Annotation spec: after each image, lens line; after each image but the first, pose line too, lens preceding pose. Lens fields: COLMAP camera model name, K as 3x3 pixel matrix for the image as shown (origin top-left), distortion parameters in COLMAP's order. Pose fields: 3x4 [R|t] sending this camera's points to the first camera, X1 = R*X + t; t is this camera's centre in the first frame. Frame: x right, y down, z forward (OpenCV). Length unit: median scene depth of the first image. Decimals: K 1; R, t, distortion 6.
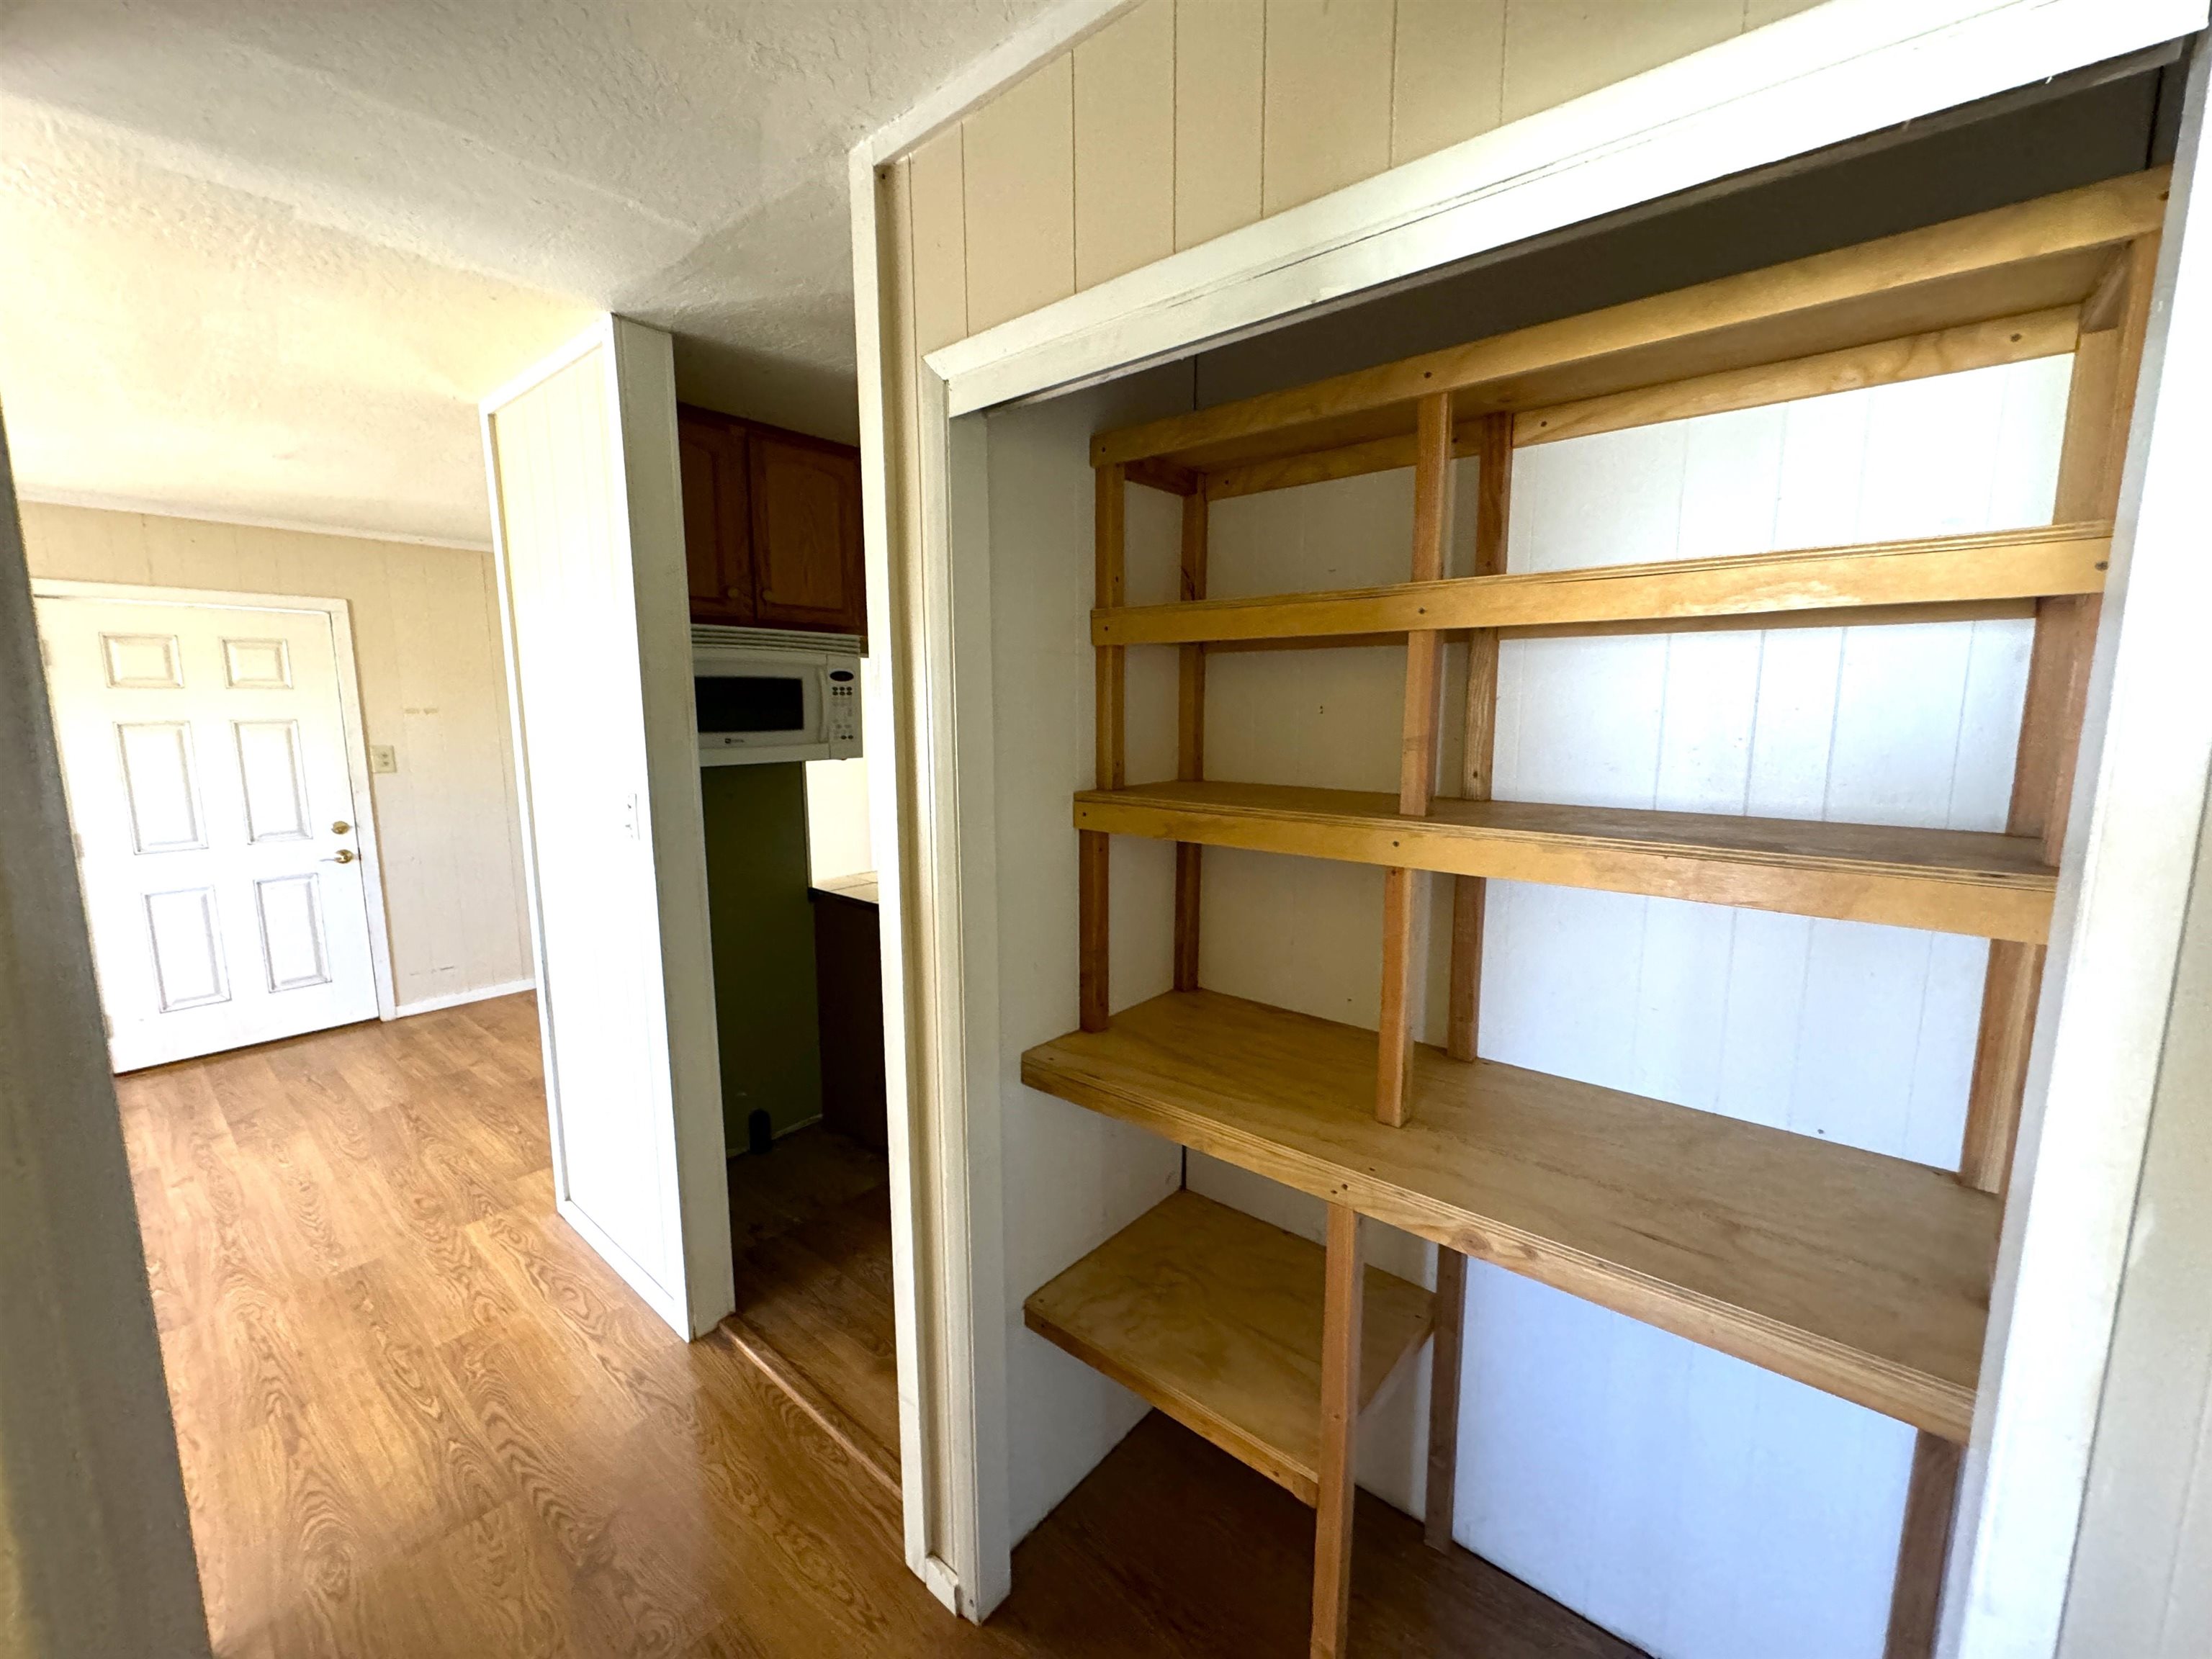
lens RADIAL K [[876.9, 0, 1106.0], [0, 876.9, 829.5], [0, 0, 1]] dist [-0.000775, 0.000017]
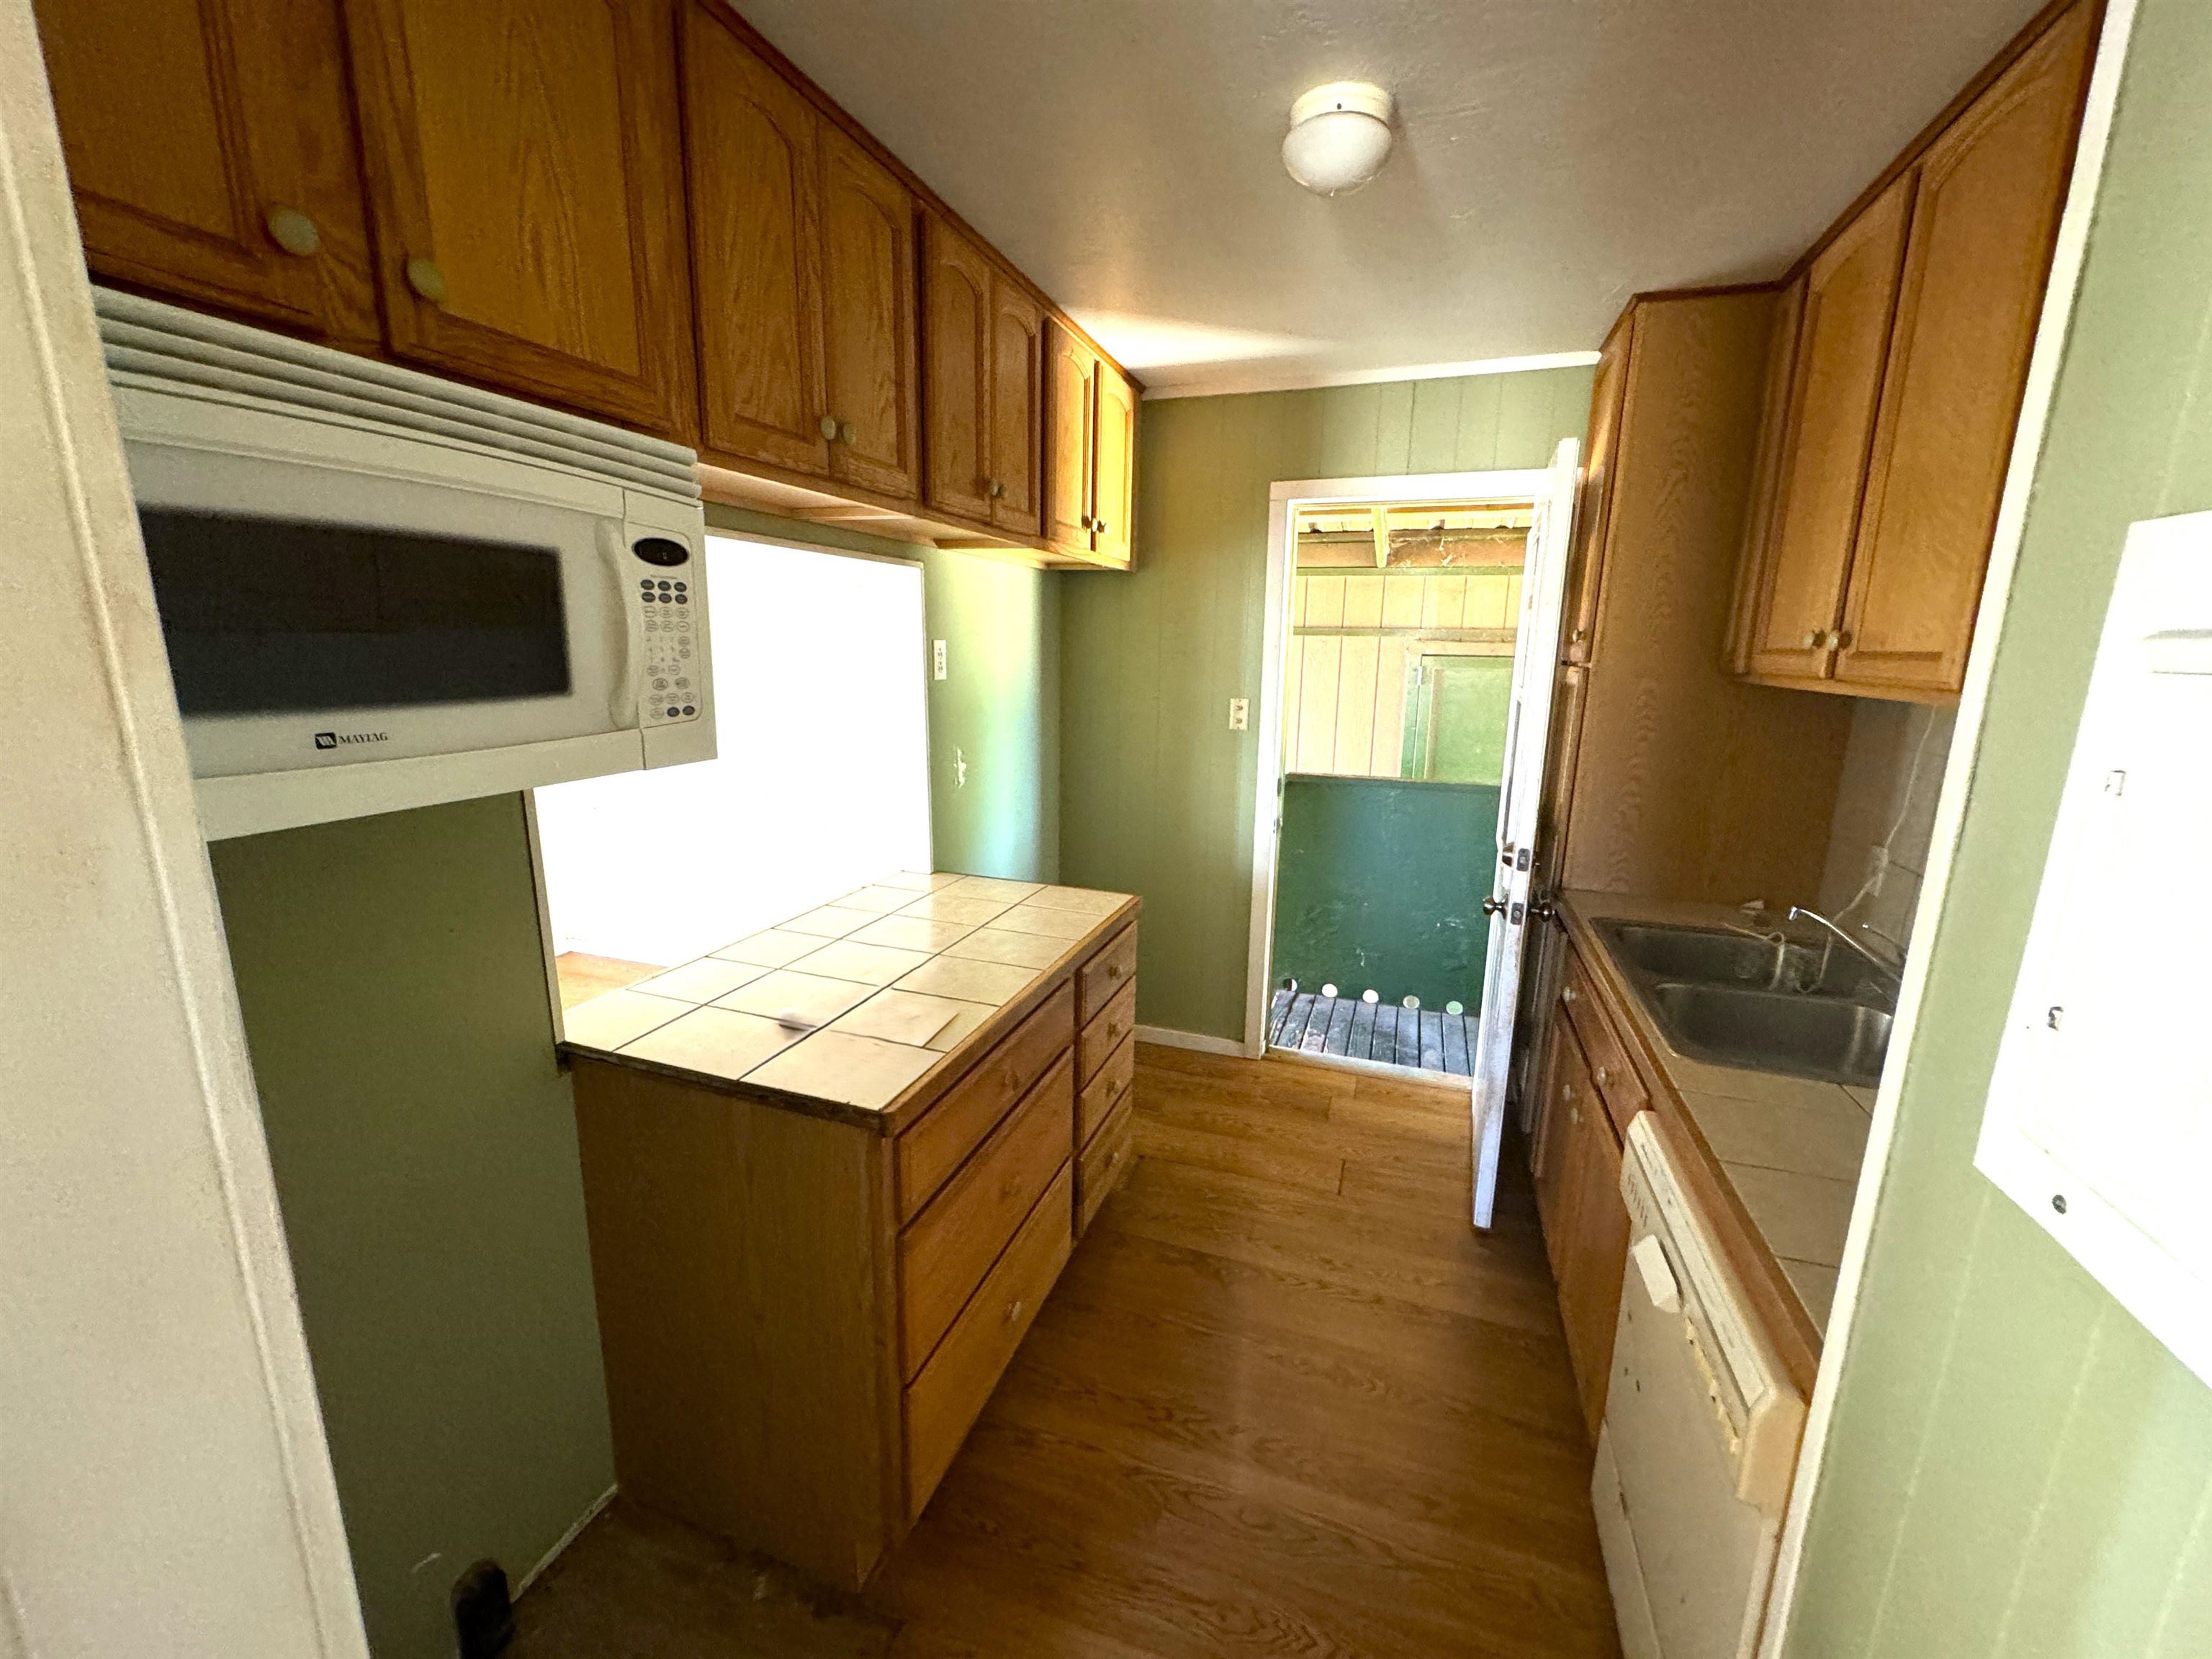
lens RADIAL K [[876.9, 0, 1106.0], [0, 876.9, 829.5], [0, 0, 1]] dist [-0.000775, 0.000017]
pose [[0.939836, -0.057240, 0.336798, -0.265775], [0.037642, 0.997211, 0.064439, -0.073995], [-0.339547, -0.047884, 0.939369, 0.590942]]
